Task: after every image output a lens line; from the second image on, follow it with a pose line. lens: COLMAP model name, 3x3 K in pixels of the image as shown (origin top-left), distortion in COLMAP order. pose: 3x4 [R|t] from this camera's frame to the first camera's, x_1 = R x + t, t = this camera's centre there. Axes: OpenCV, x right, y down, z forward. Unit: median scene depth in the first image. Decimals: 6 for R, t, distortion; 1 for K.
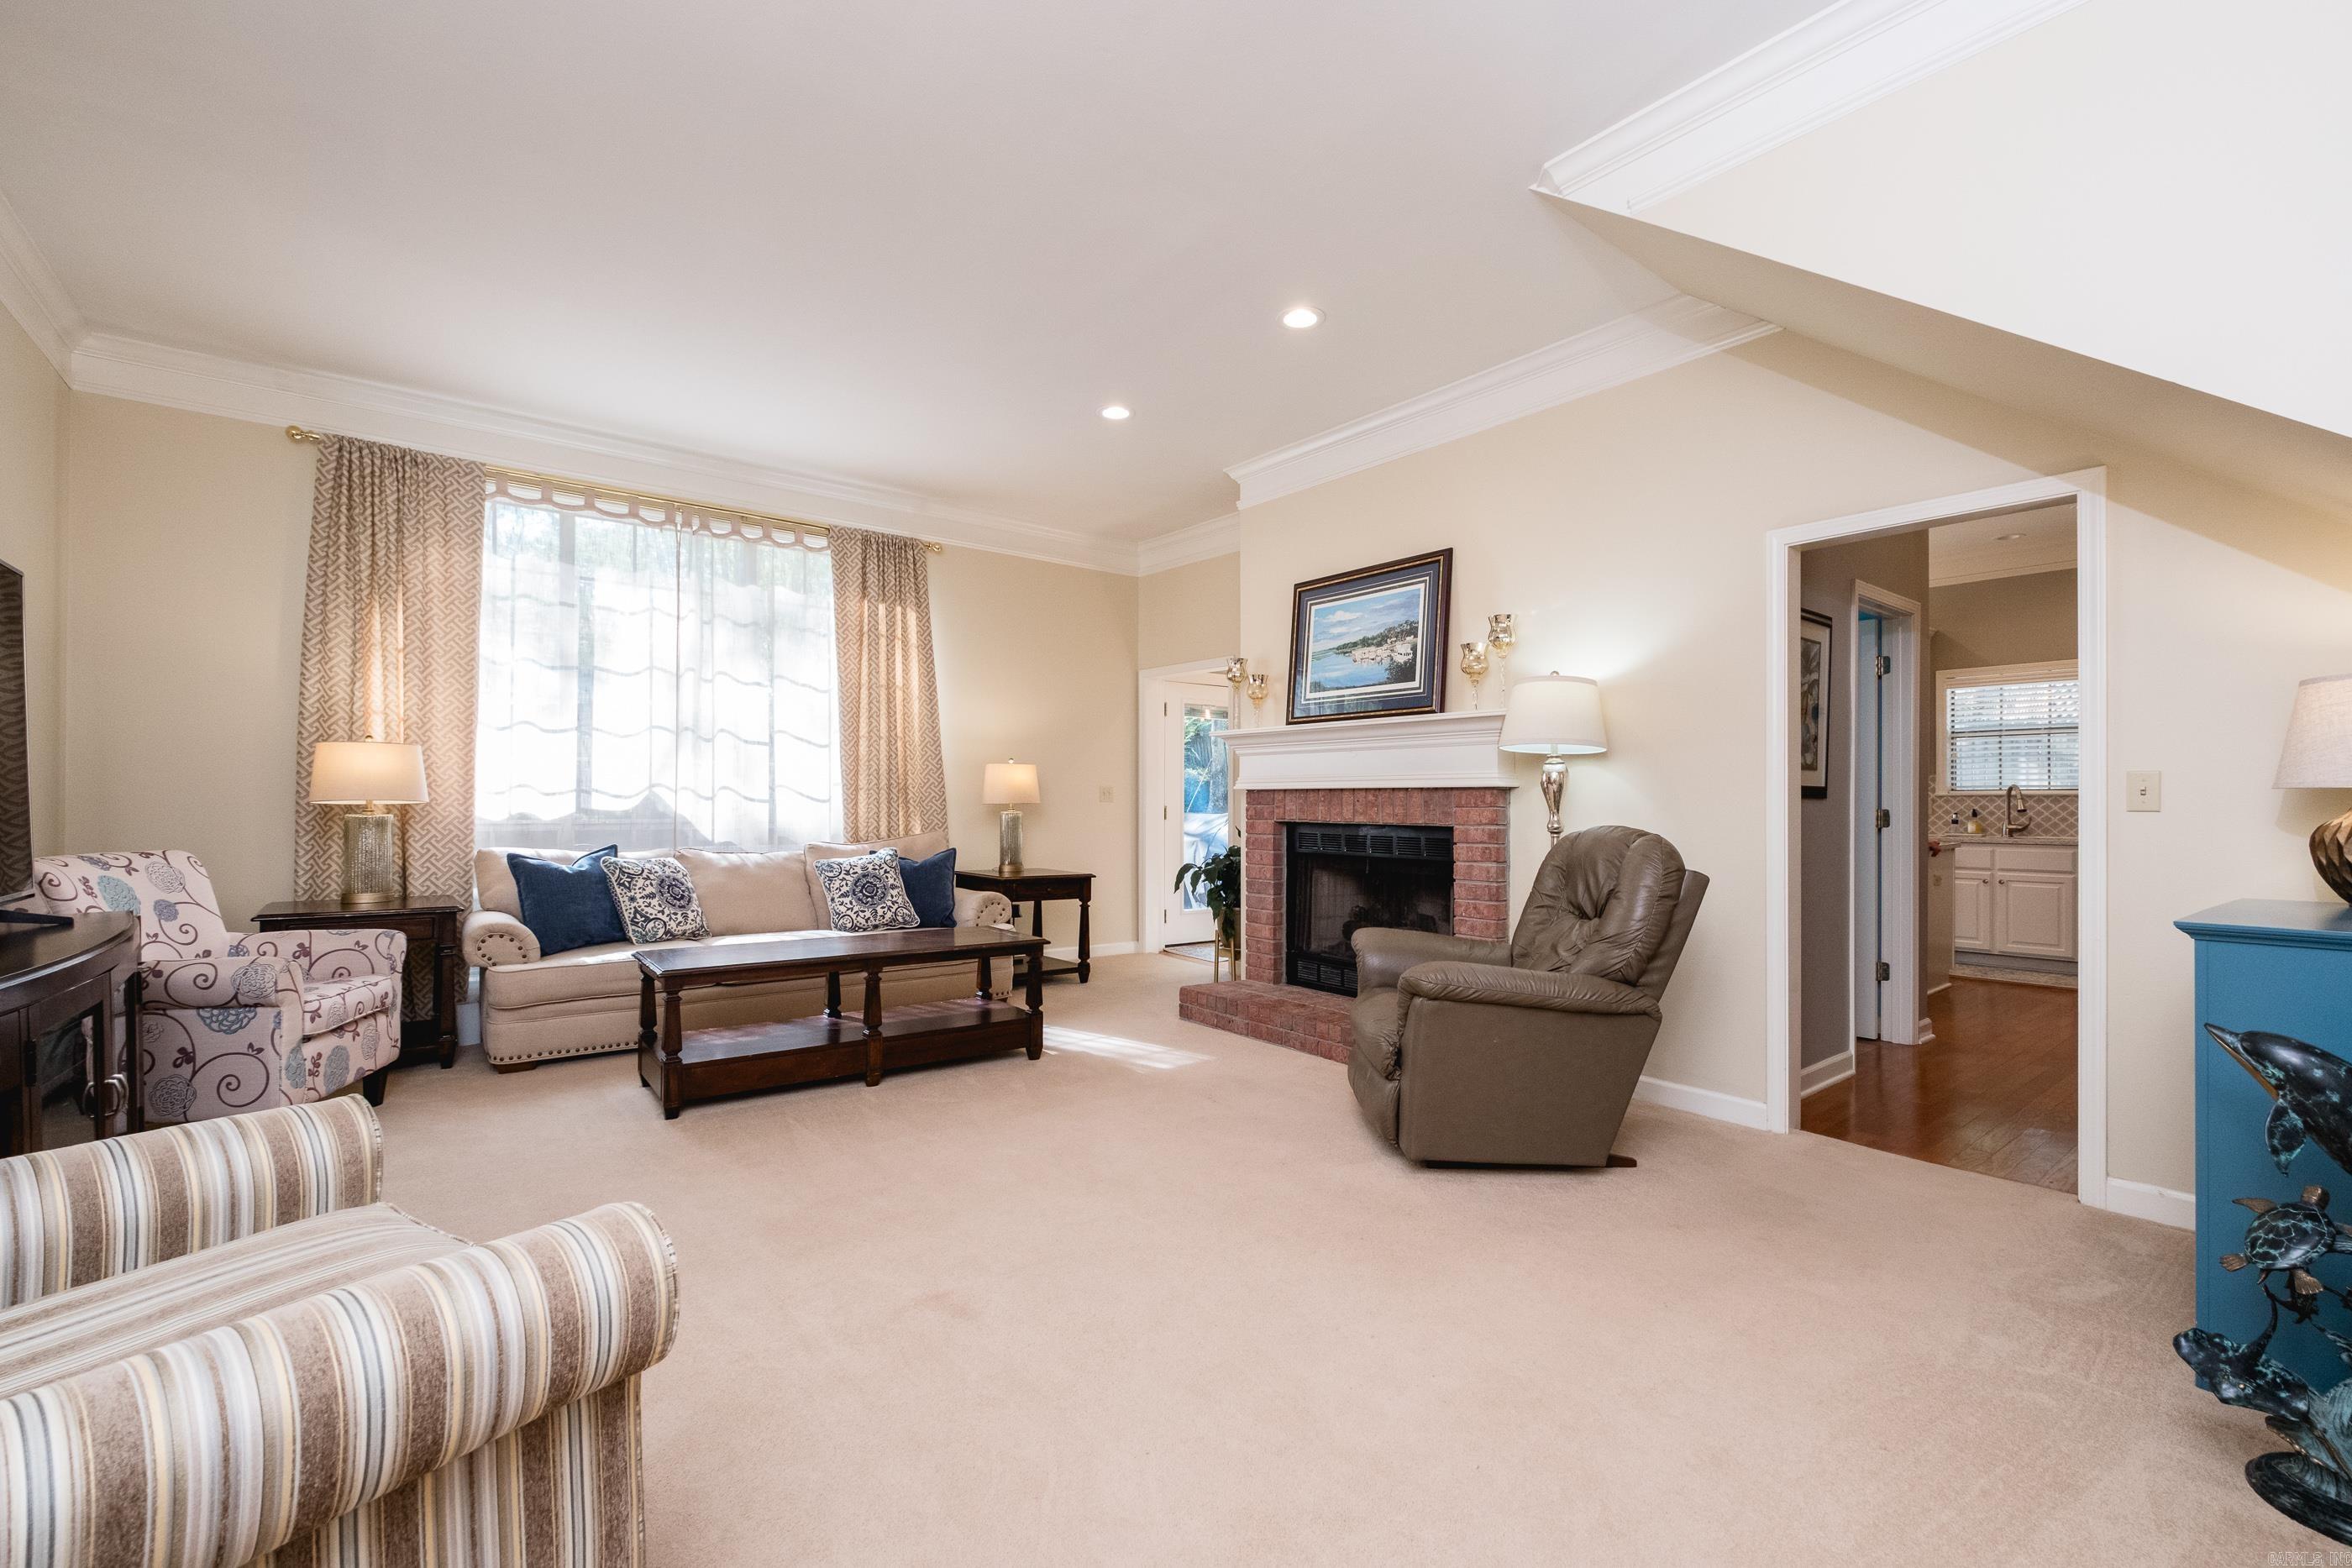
lens RADIAL K [[1015.9, 0, 1171.5], [0, 1015.9, 806.8], [0, 0, 1]] dist [0.000631, 0.000001]
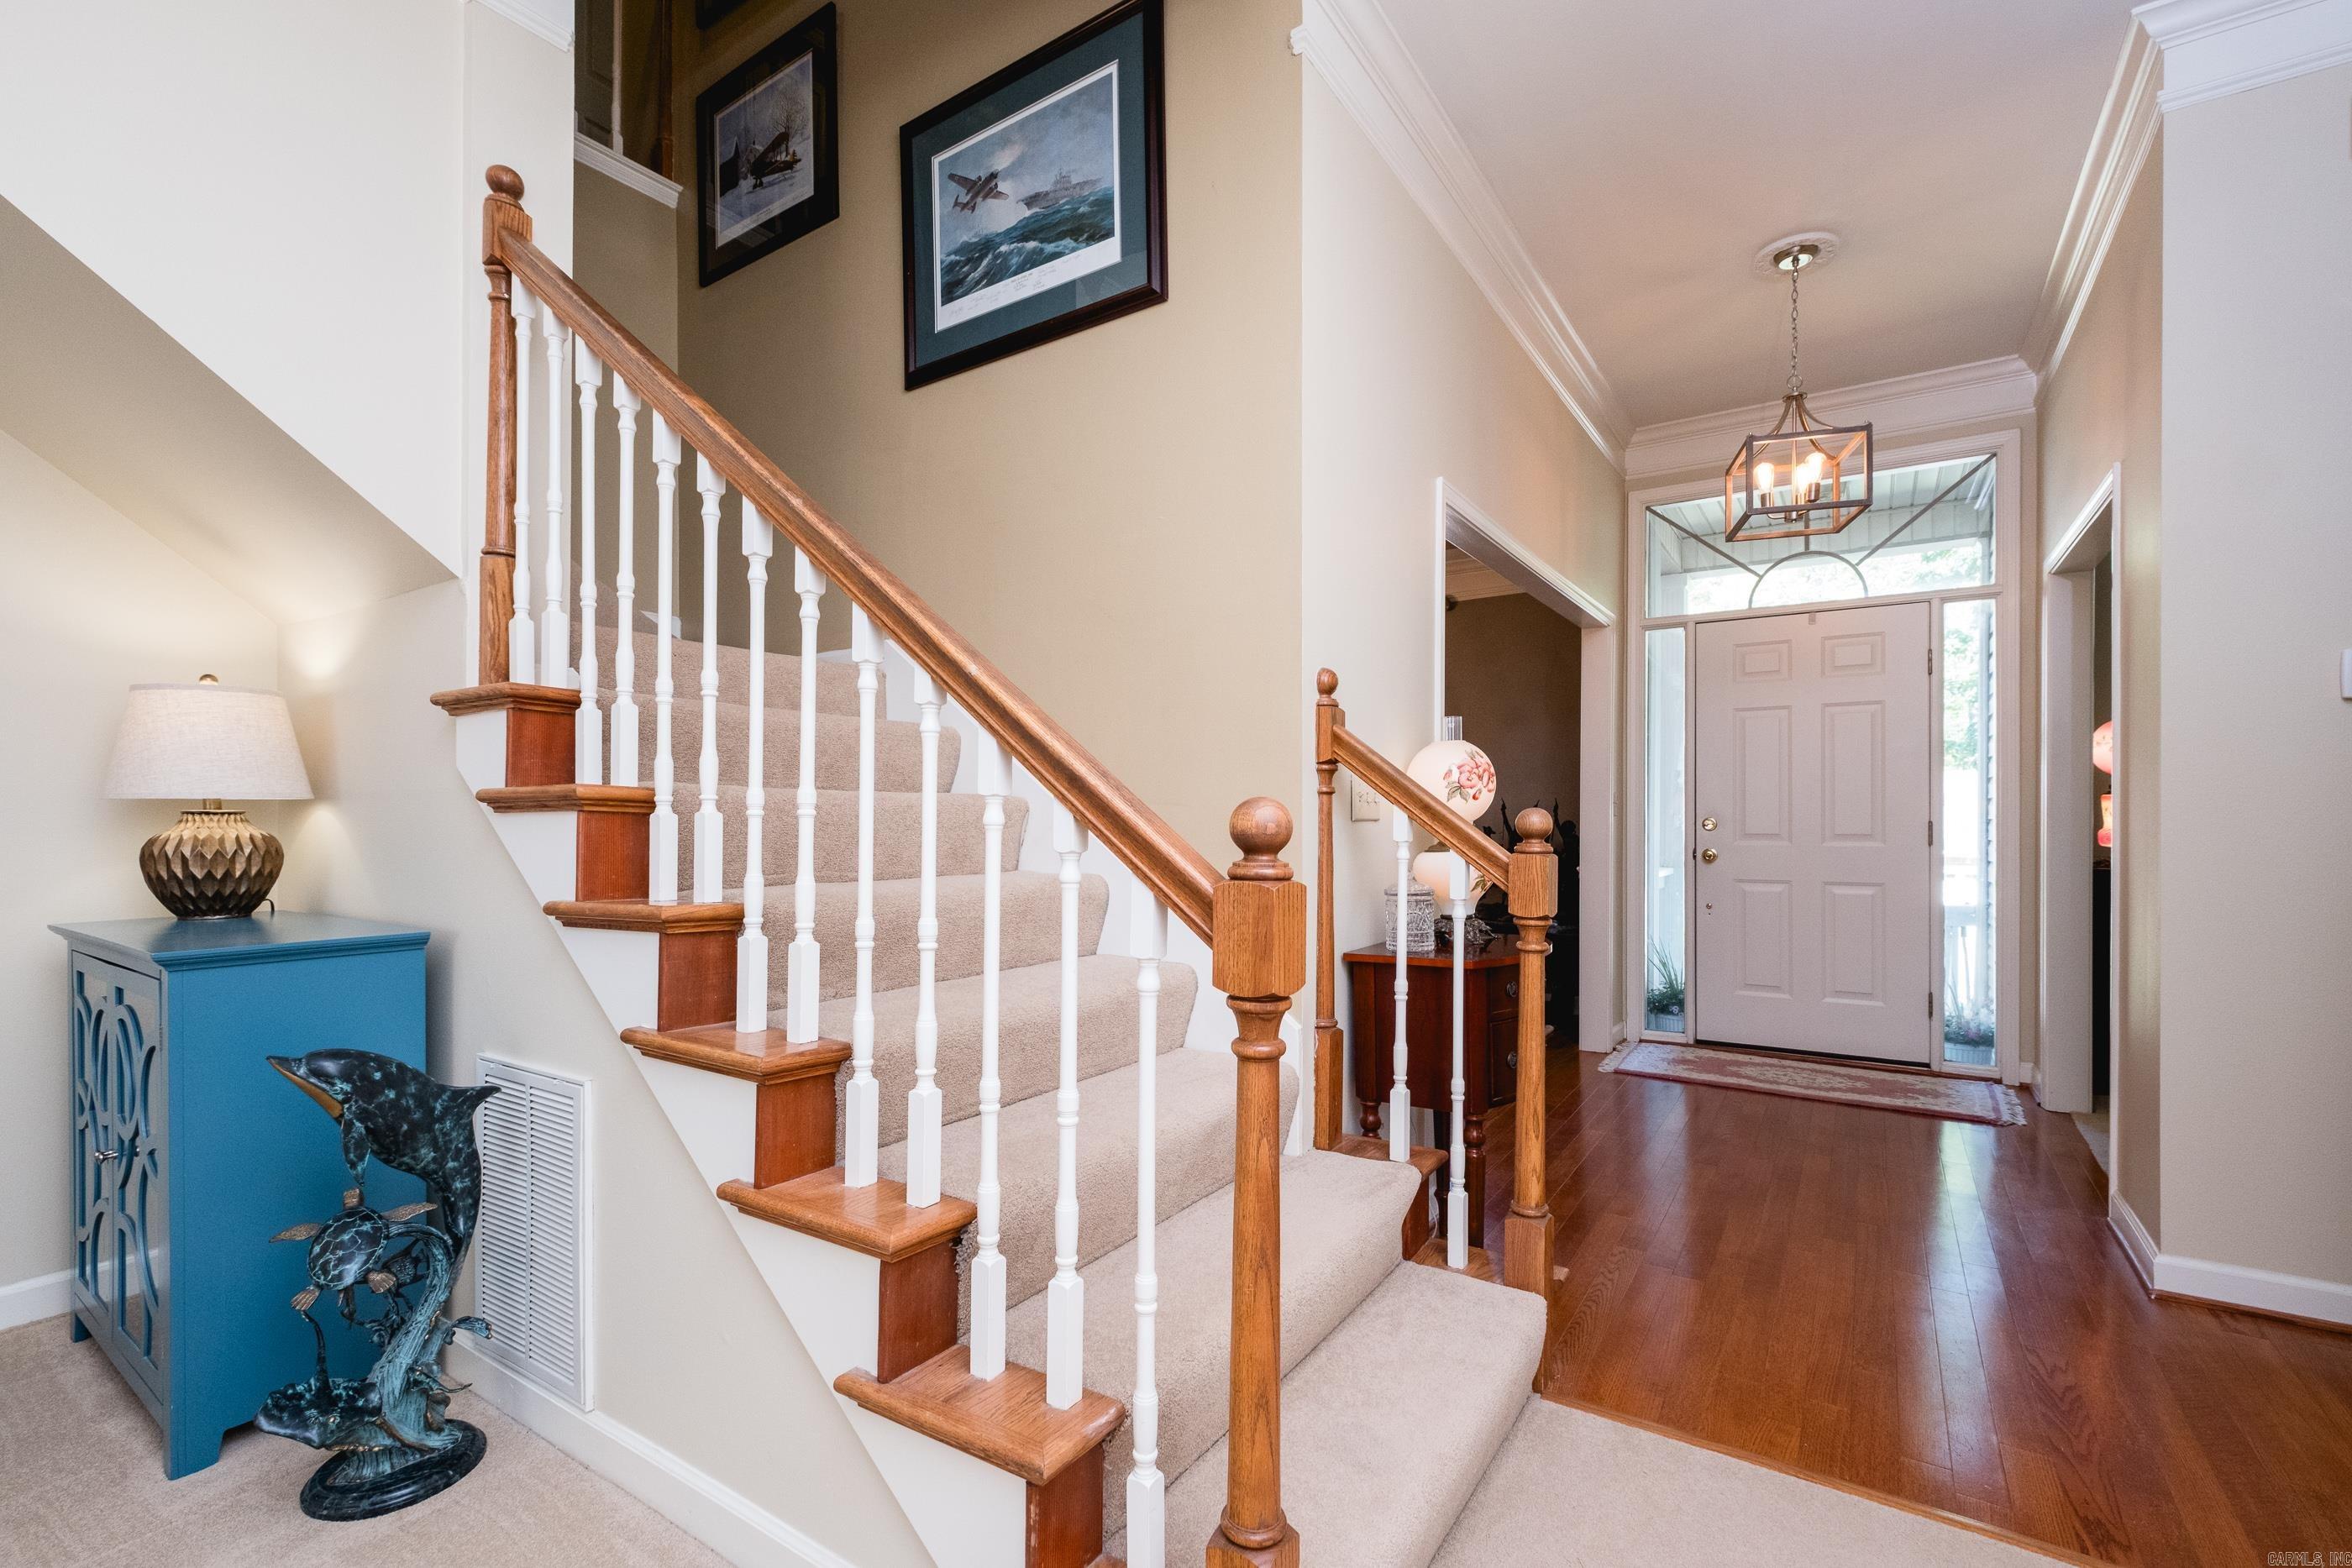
lens RADIAL K [[1034.6, 0, 1169.9], [0, 1034.6, 825.3], [0, 0, 1]] dist [0.000114, -0.000241]
pose [[-0.317946, -0.005476, 0.948093, -0.045676], [-0.001875, 0.999985, 0.005147, -0.000515], [-0.948107, -0.000141, -0.317952, 0.196418]]
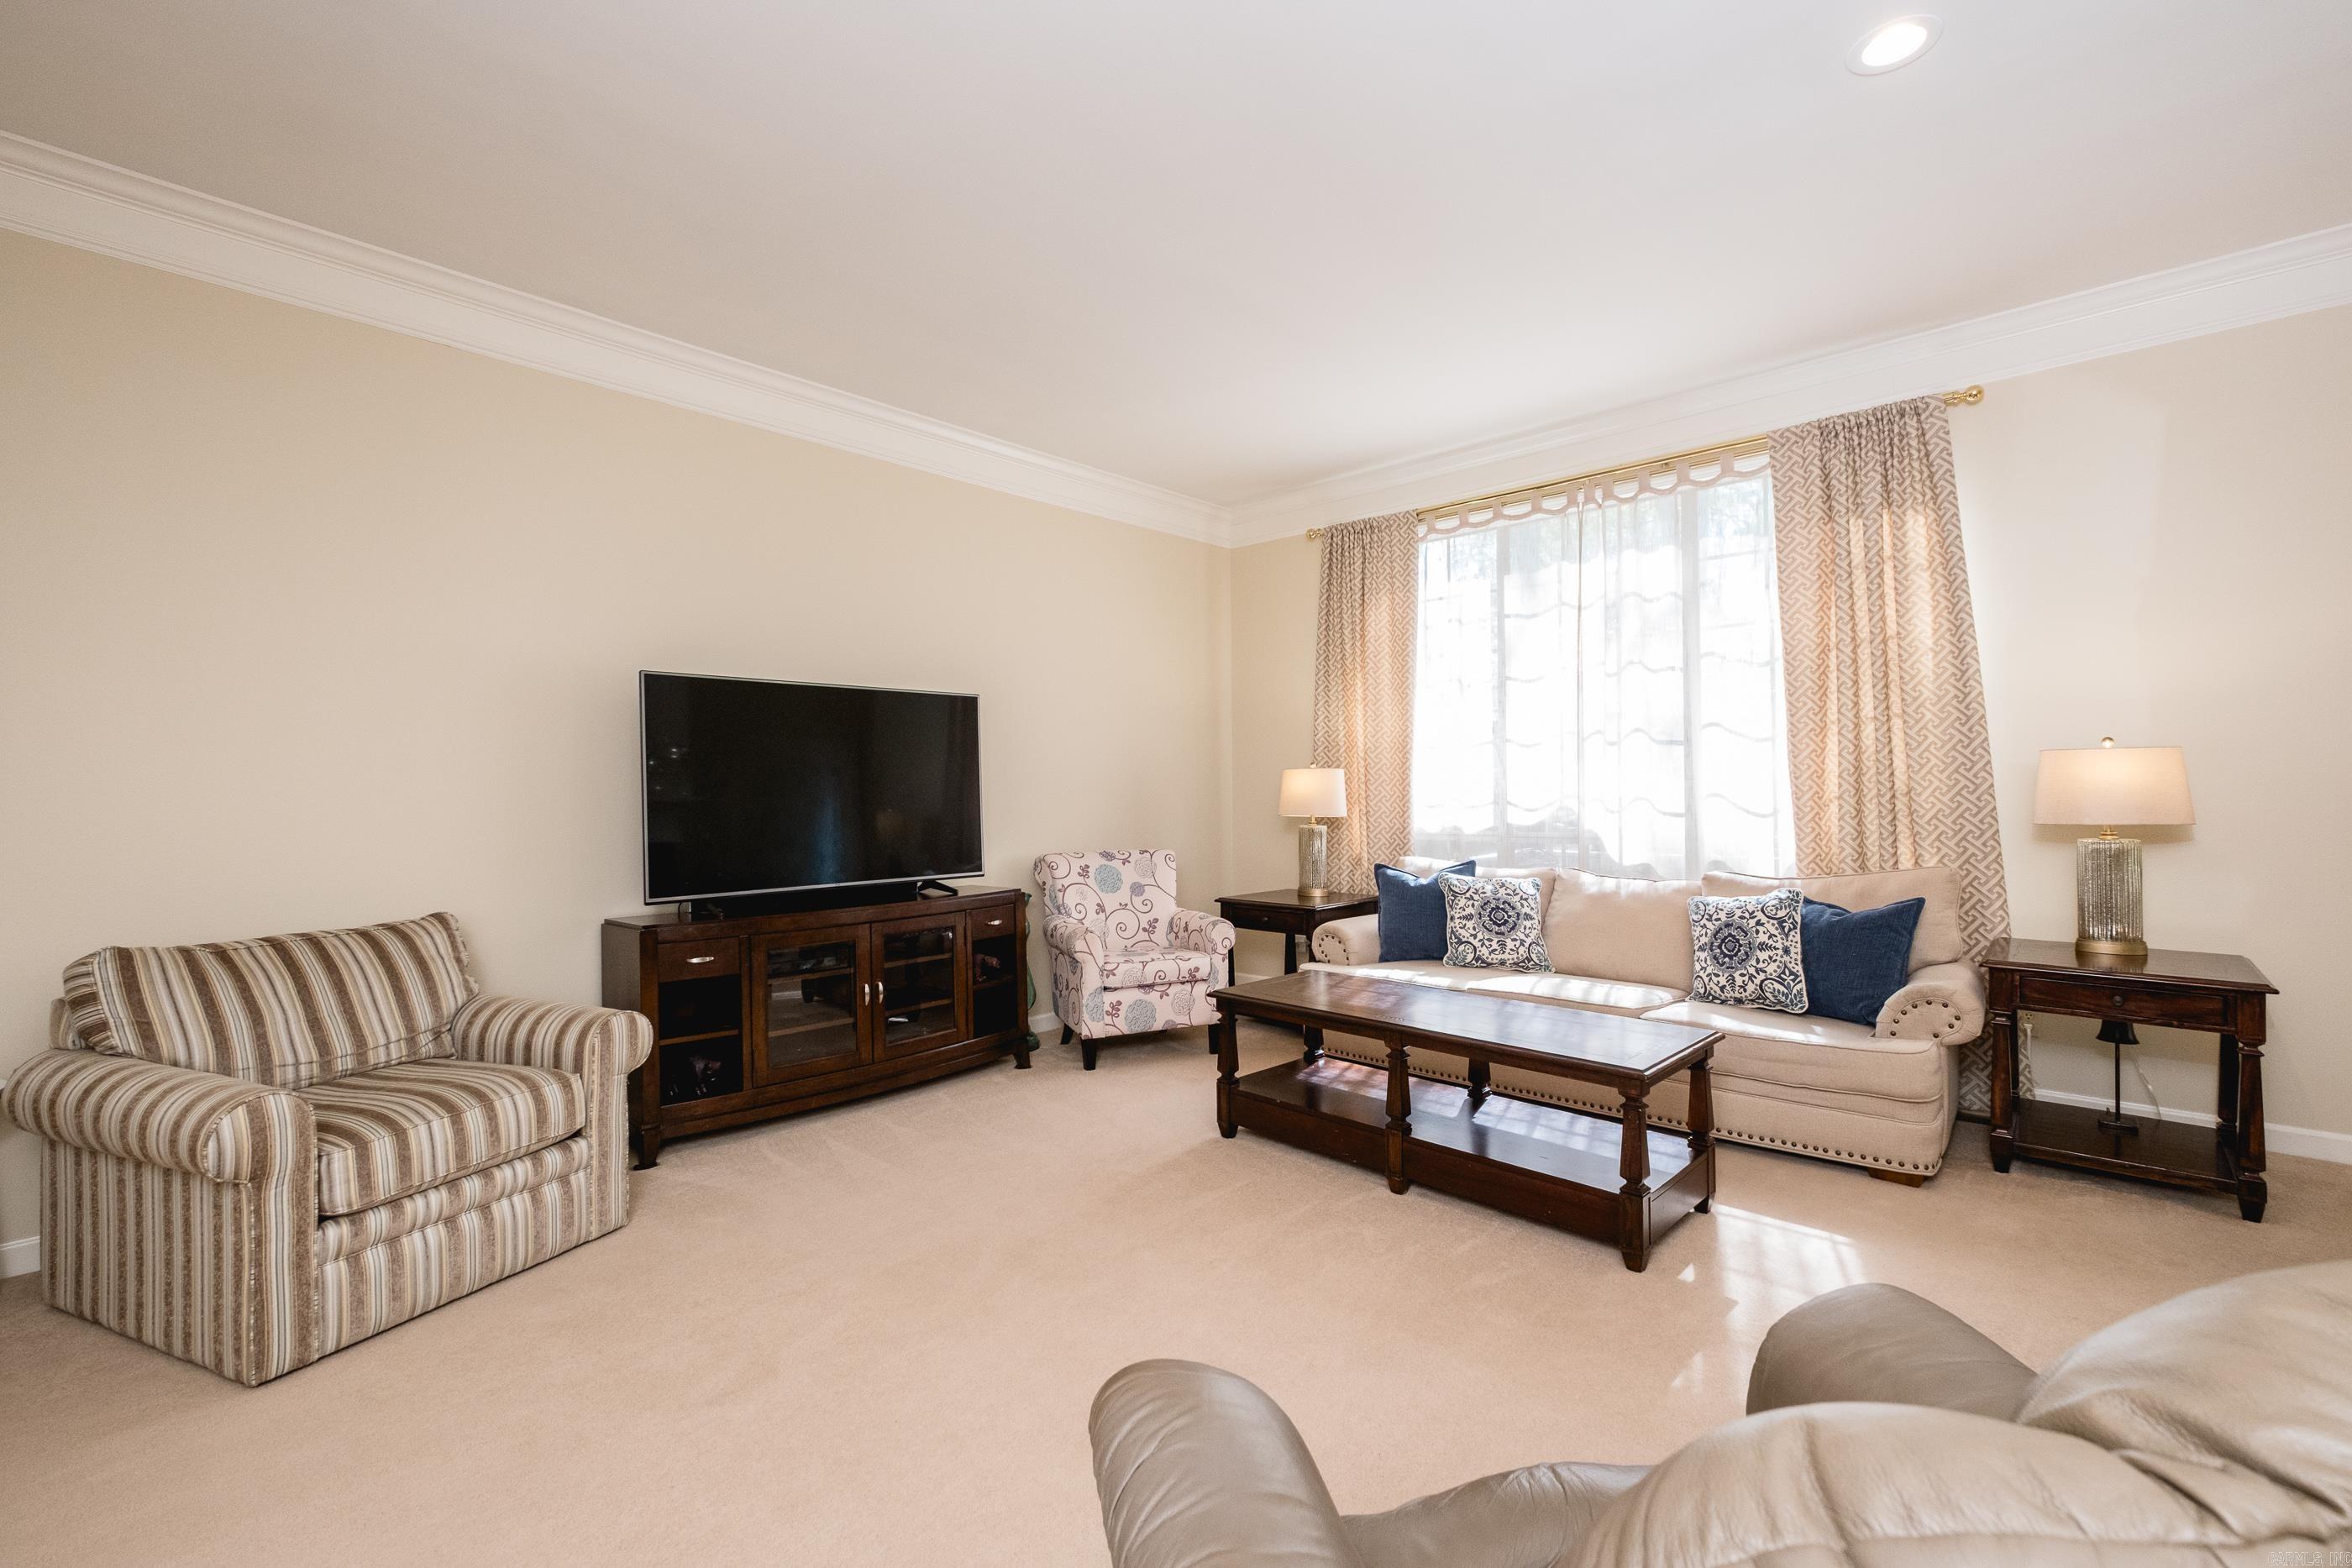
lens RADIAL K [[999.7, 0, 1176.0], [0, 999.7, 784.0], [0, 0, 1]] dist [0.002219, 0.000132]
pose [[0.160096, -0.013507, -0.987009, 0.366496], [0.006151, 0.999901, -0.012685, -0.026645], [0.987082, -0.004040, 0.160164, 0.582129]]
